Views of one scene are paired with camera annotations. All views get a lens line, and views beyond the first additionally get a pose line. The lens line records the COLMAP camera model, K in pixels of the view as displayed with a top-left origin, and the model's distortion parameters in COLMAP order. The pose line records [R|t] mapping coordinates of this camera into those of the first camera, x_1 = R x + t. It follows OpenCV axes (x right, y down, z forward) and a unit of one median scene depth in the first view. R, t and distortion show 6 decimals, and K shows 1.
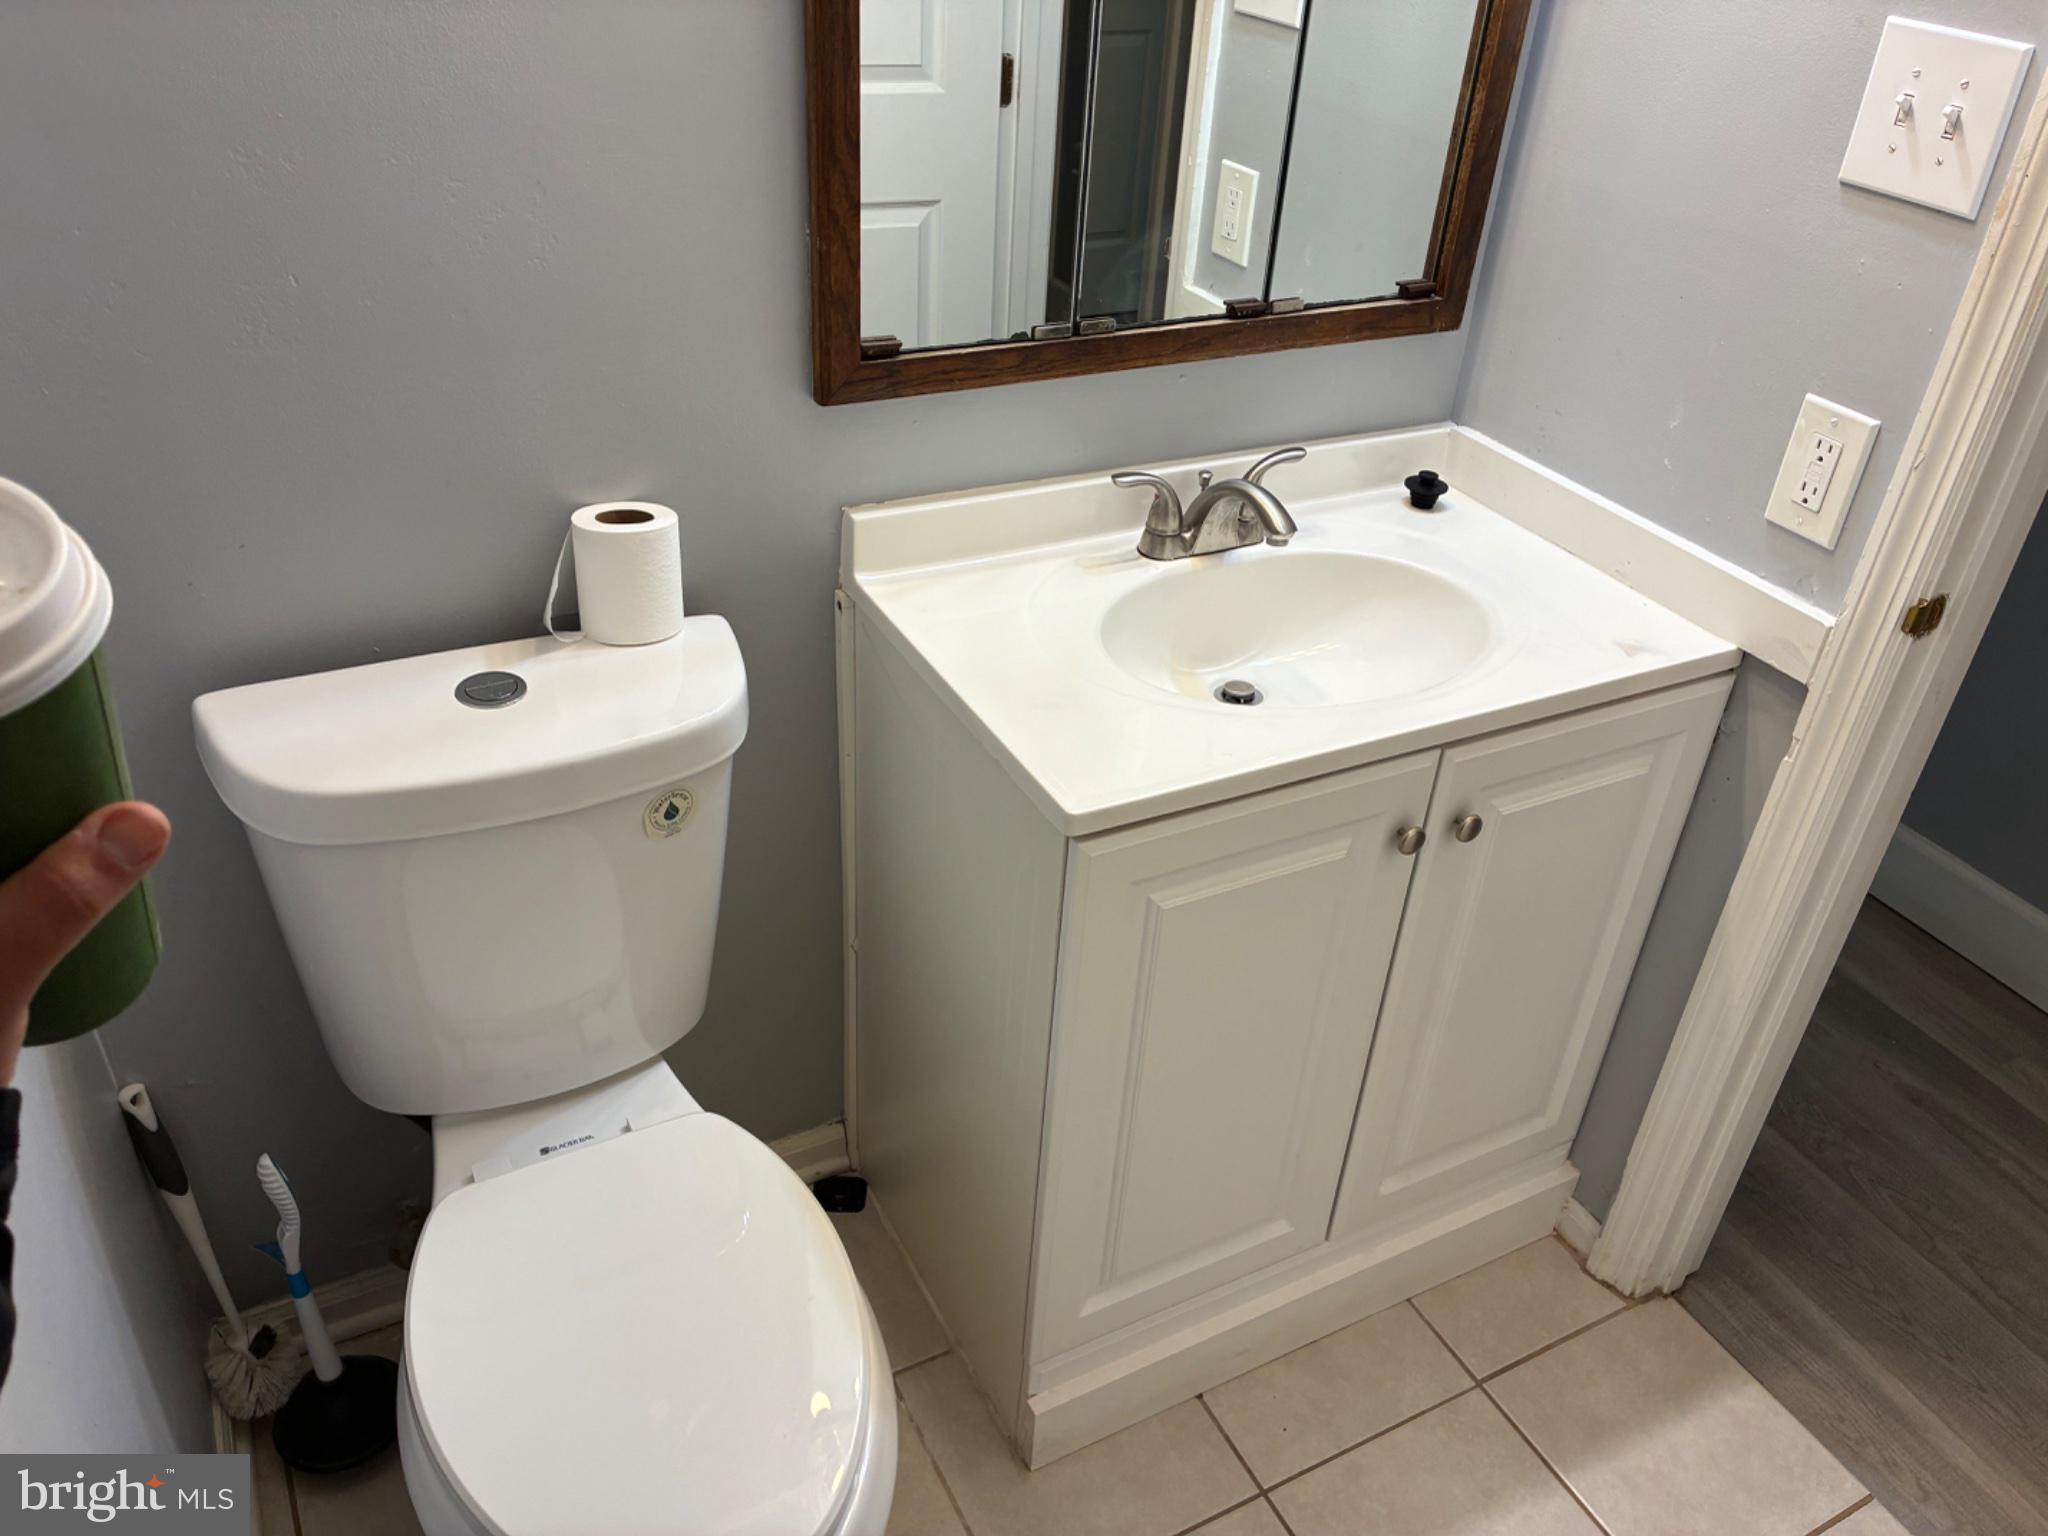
lens RADIAL K [[1547.4, 0, 1024.0], [0, 1547.4, 768.0], [0, 0, 1]] dist [0.012772, -0.007169]
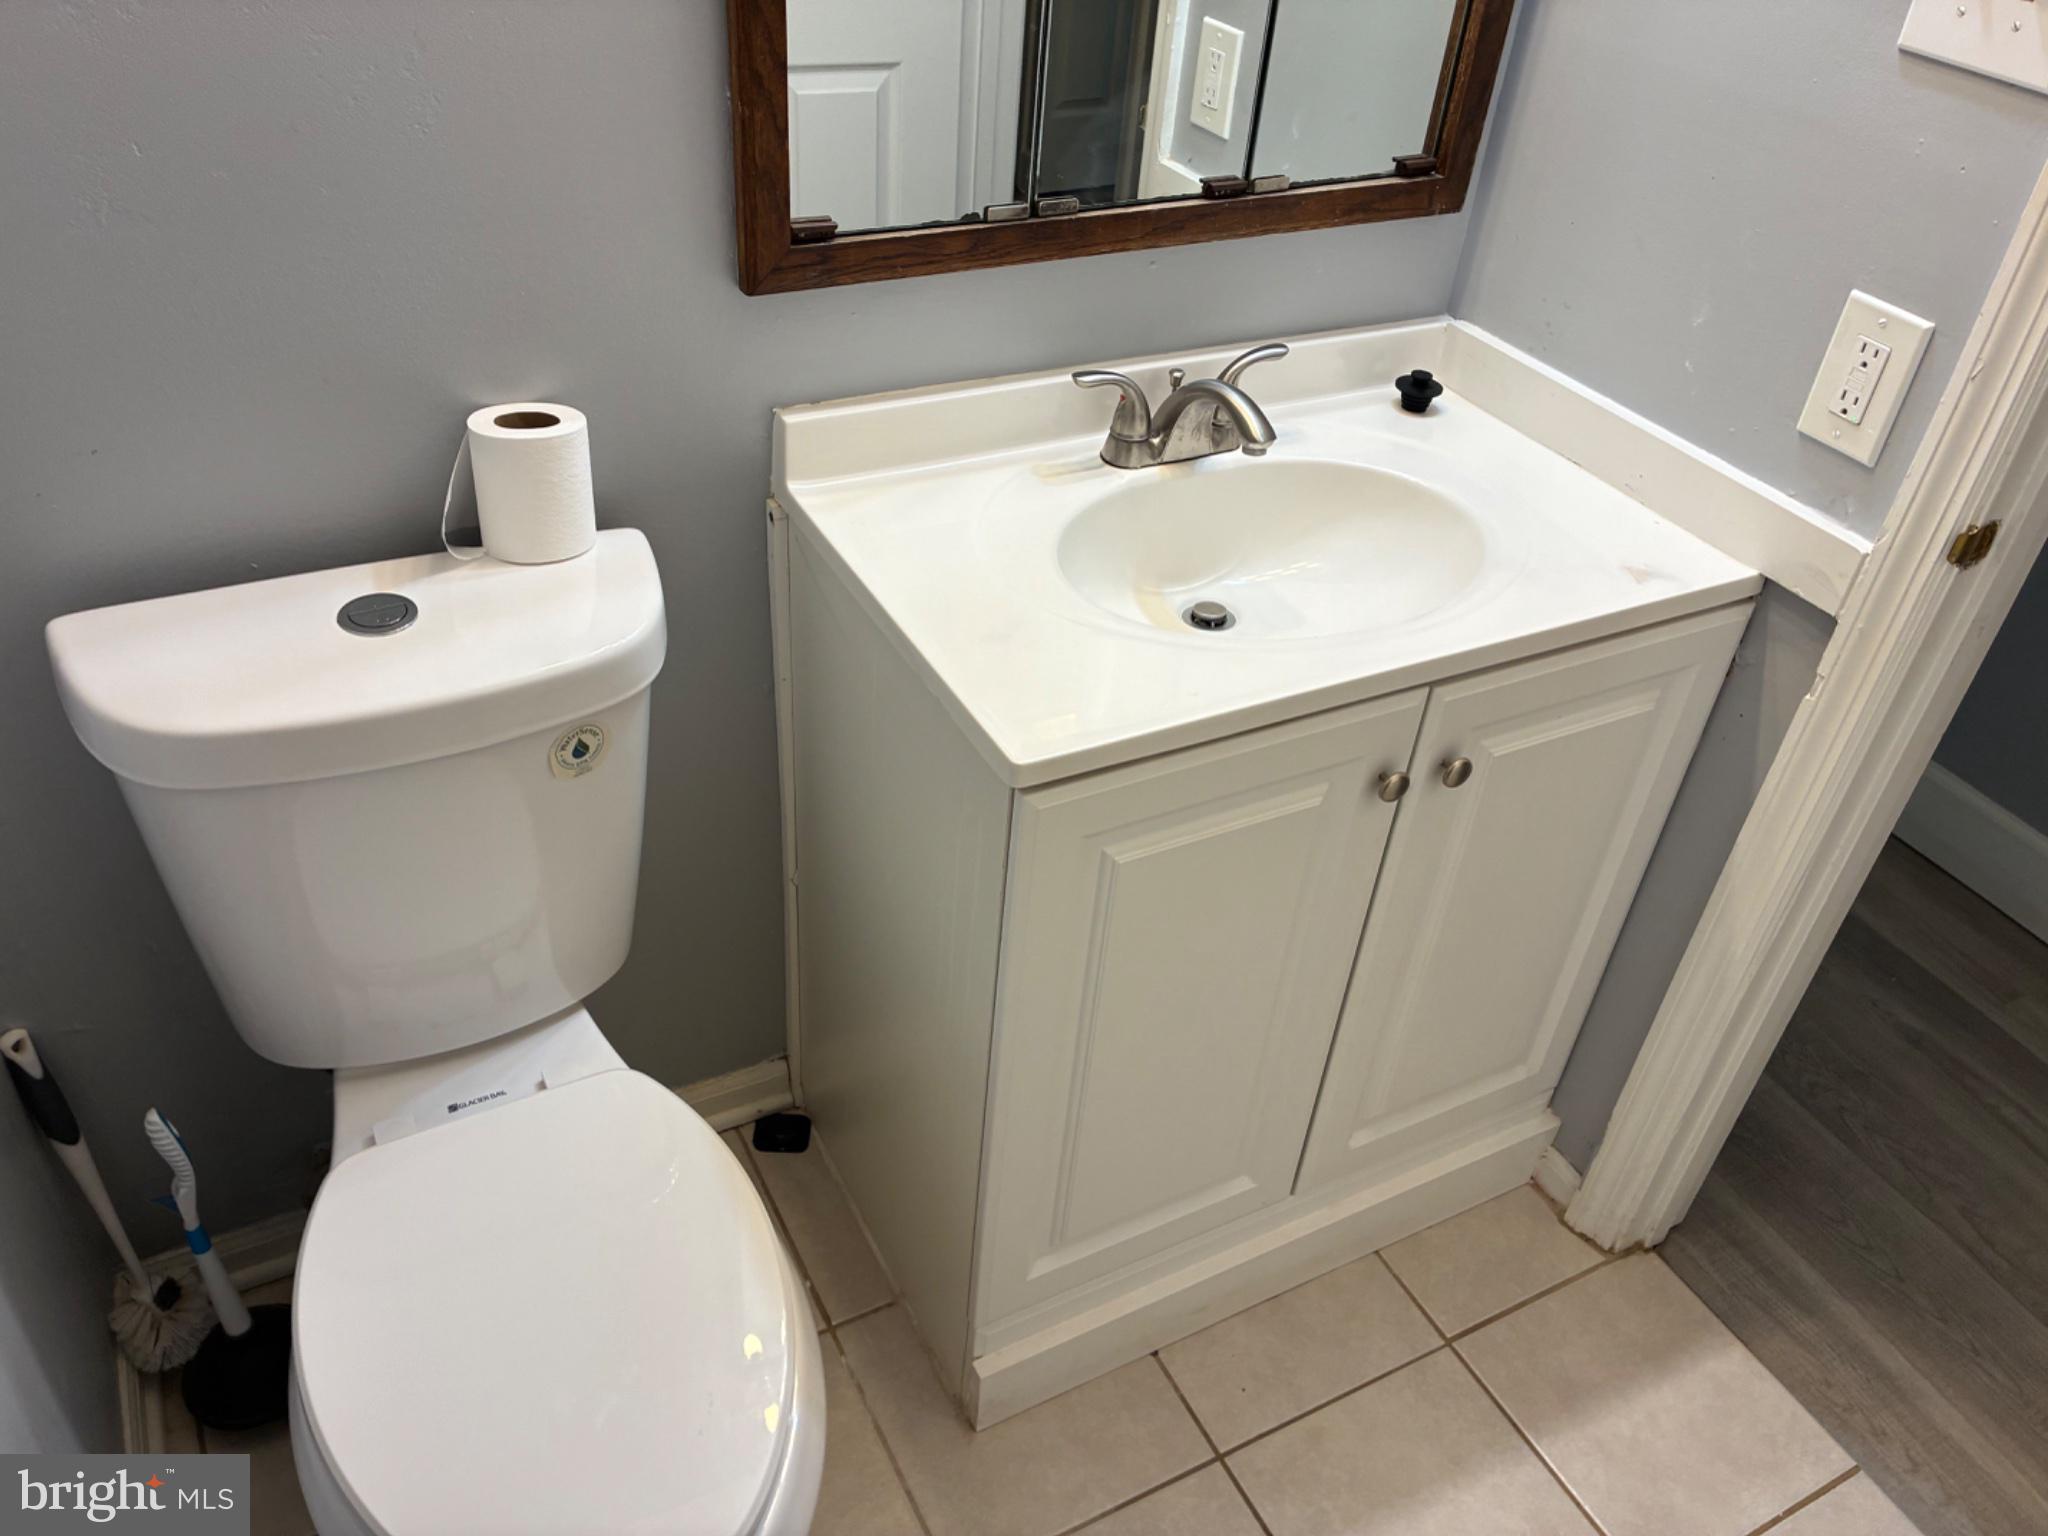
lens RADIAL K [[1551.8, 0, 989.6], [0, 1551.8, 761.4], [0, 0, 1]] dist [0.012552, -0.011064]
pose [[0.999944, 0.008787, -0.005820, 0.015115], [-0.008365, 0.997579, 0.069031, -0.025163], [0.006412, -0.068979, 0.997598, 0.076320]]
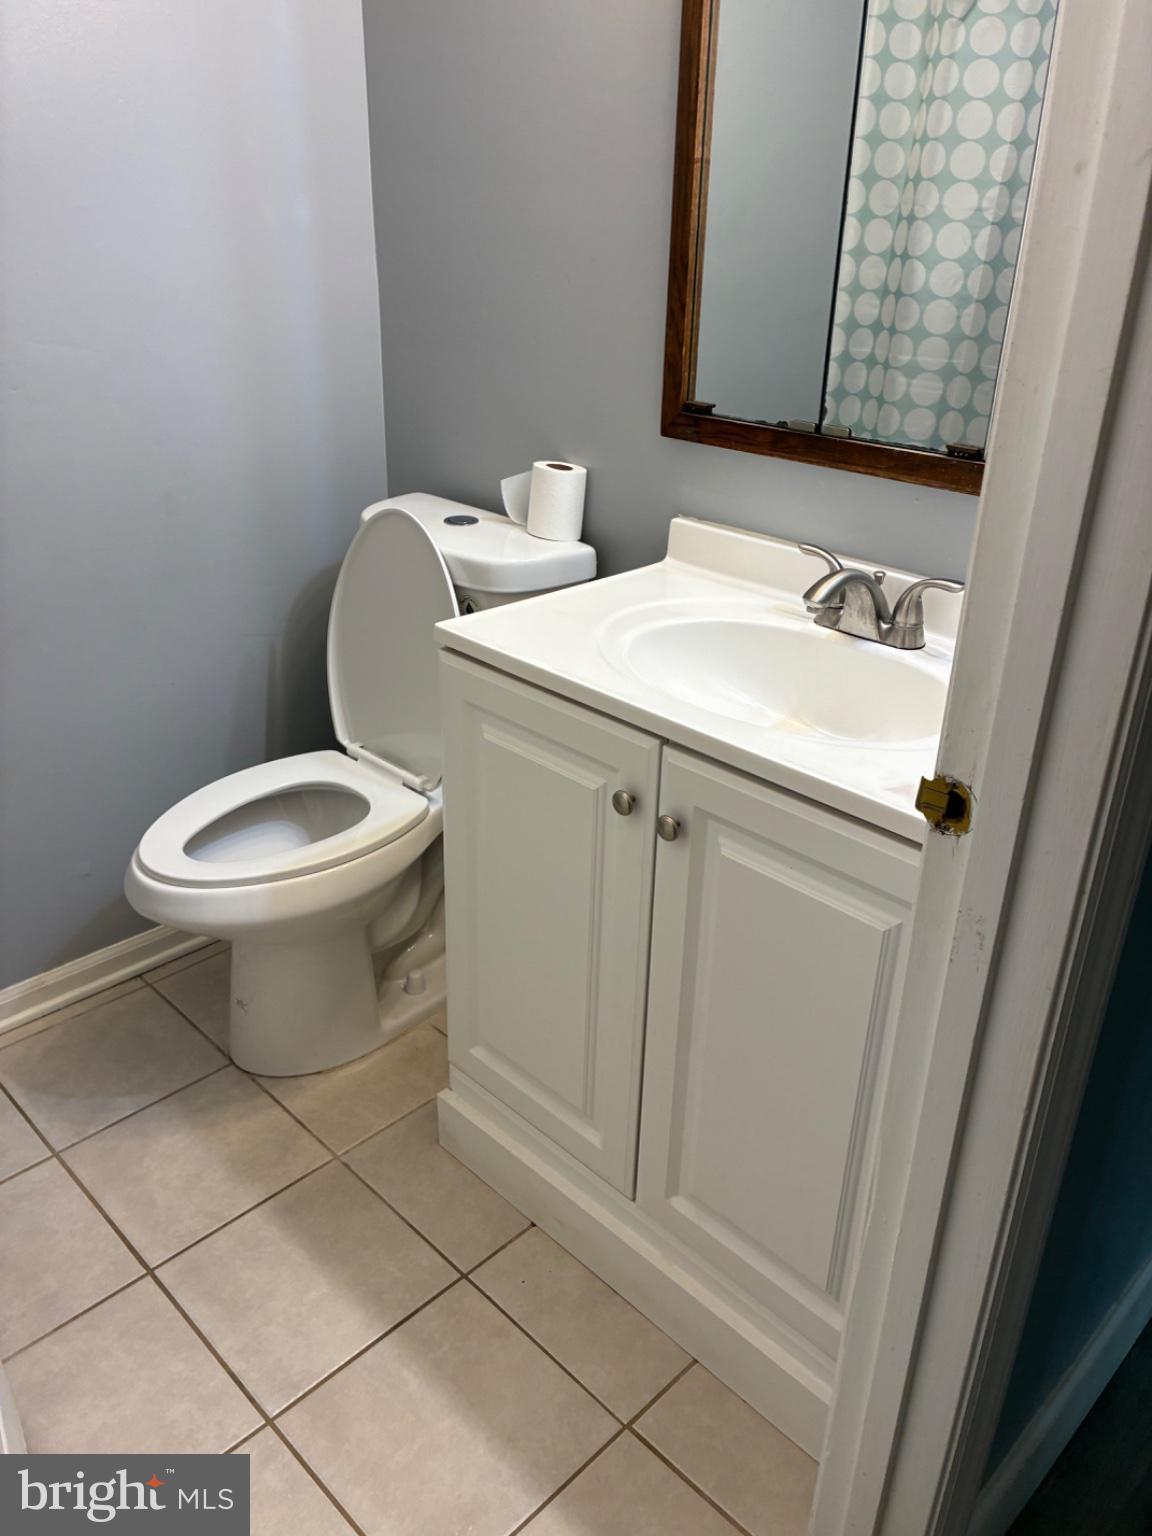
lens RADIAL K [[1163.9, 0, 577.6], [0, 1163.9, 749.9], [0, 0, 1]] dist [0.012552, -0.011064]
pose [[0.294219, 0.359360, -0.885605, 0.895987], [-0.526352, 0.834360, 0.163700, -0.102510], [0.797740, 0.417976, 0.434634, 0.486781]]
